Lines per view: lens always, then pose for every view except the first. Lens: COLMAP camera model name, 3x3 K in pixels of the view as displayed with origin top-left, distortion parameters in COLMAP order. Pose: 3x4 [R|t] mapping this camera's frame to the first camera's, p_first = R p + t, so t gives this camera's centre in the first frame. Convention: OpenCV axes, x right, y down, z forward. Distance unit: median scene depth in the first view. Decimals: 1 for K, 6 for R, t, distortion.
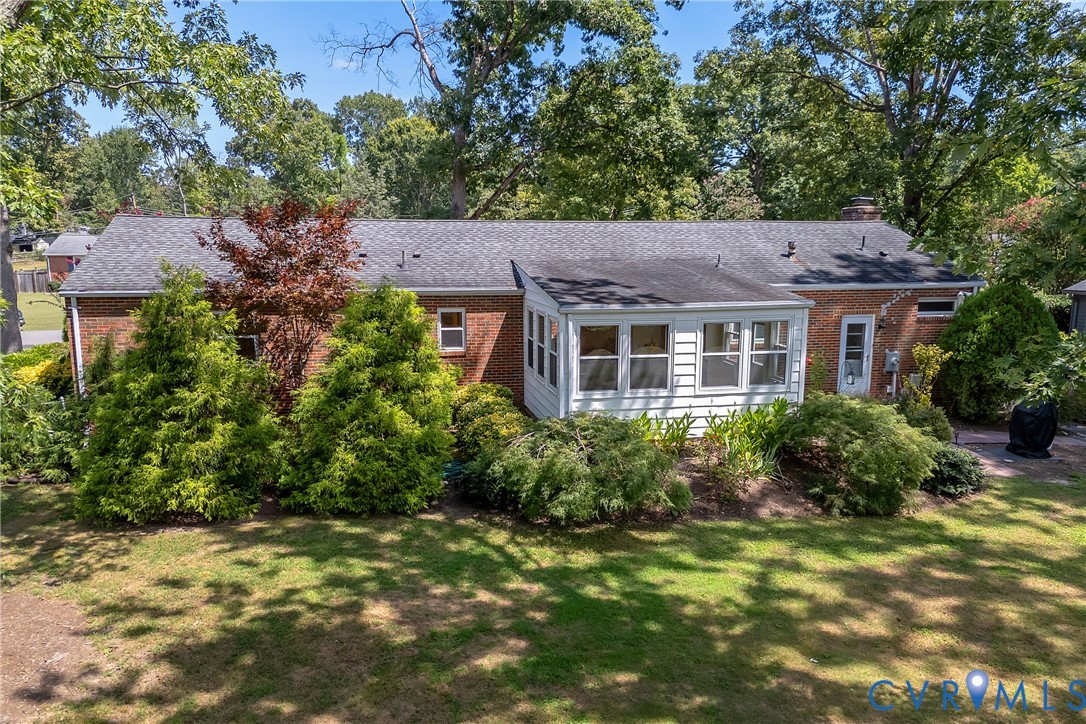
lens RADIAL K [[788.8, 0, 559.3], [0, 788.8, 364.3], [0, 0, 1]] dist [0.050737, -0.053756]
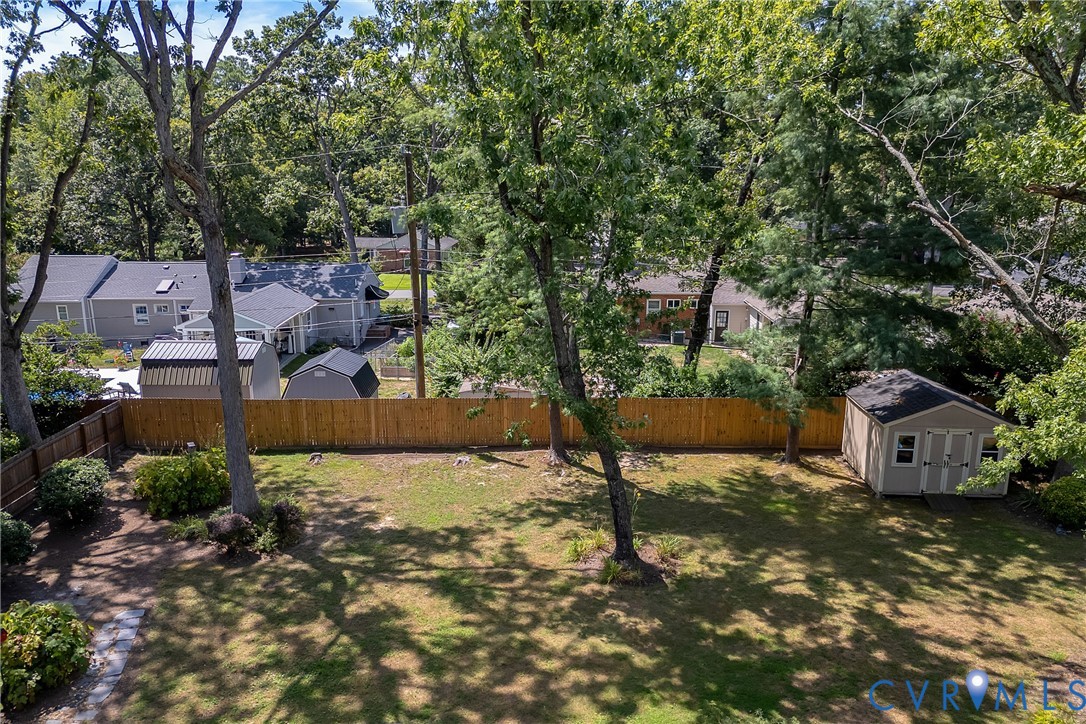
lens RADIAL K [[826.3, 0, 528.0], [0, 826.3, 361.4], [0, 0, 1]] dist [0.059526, -0.001536]
pose [[-0.968505, -0.066988, 0.239812, 0.089382], [0.027725, 0.928127, 0.371231, -0.711438], [-0.247444, 0.366188, -0.897039, 1.797591]]
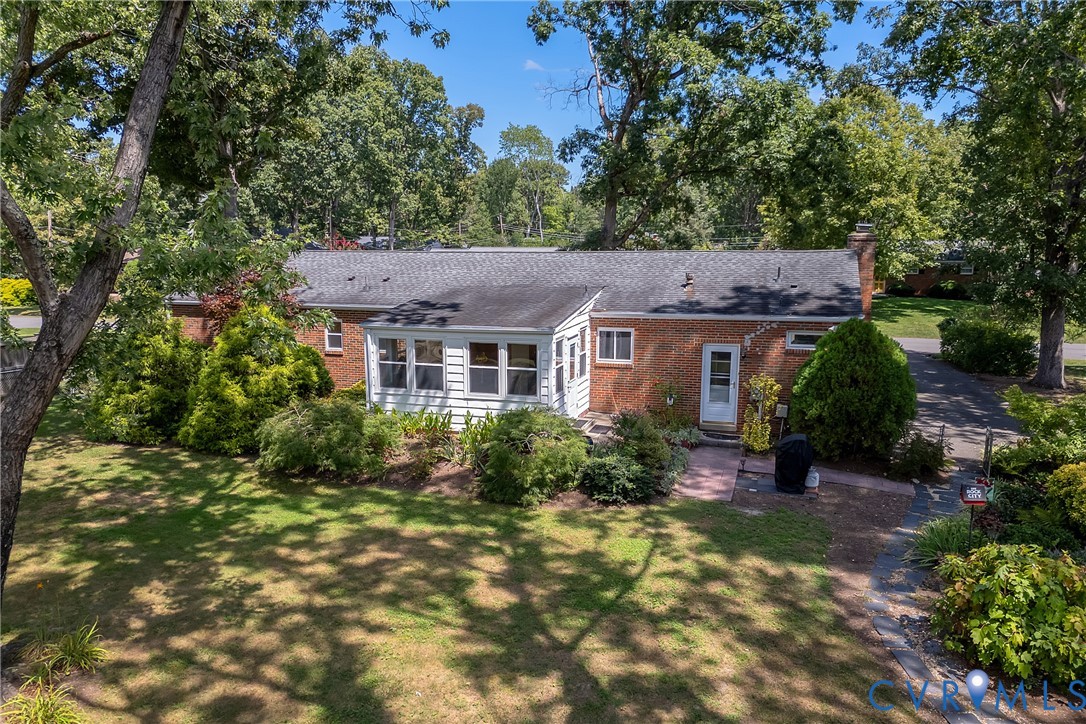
lens RADIAL K [[788.8, 0, 559.3], [0, 788.8, 364.3], [0, 0, 1]] dist [0.050737, -0.053756]
pose [[0.877699, 0.069688, -0.474118, 1.115284], [-0.073412, 0.997245, 0.010676, -0.049041], [0.473555, 0.025436, 0.880397, -0.044988]]
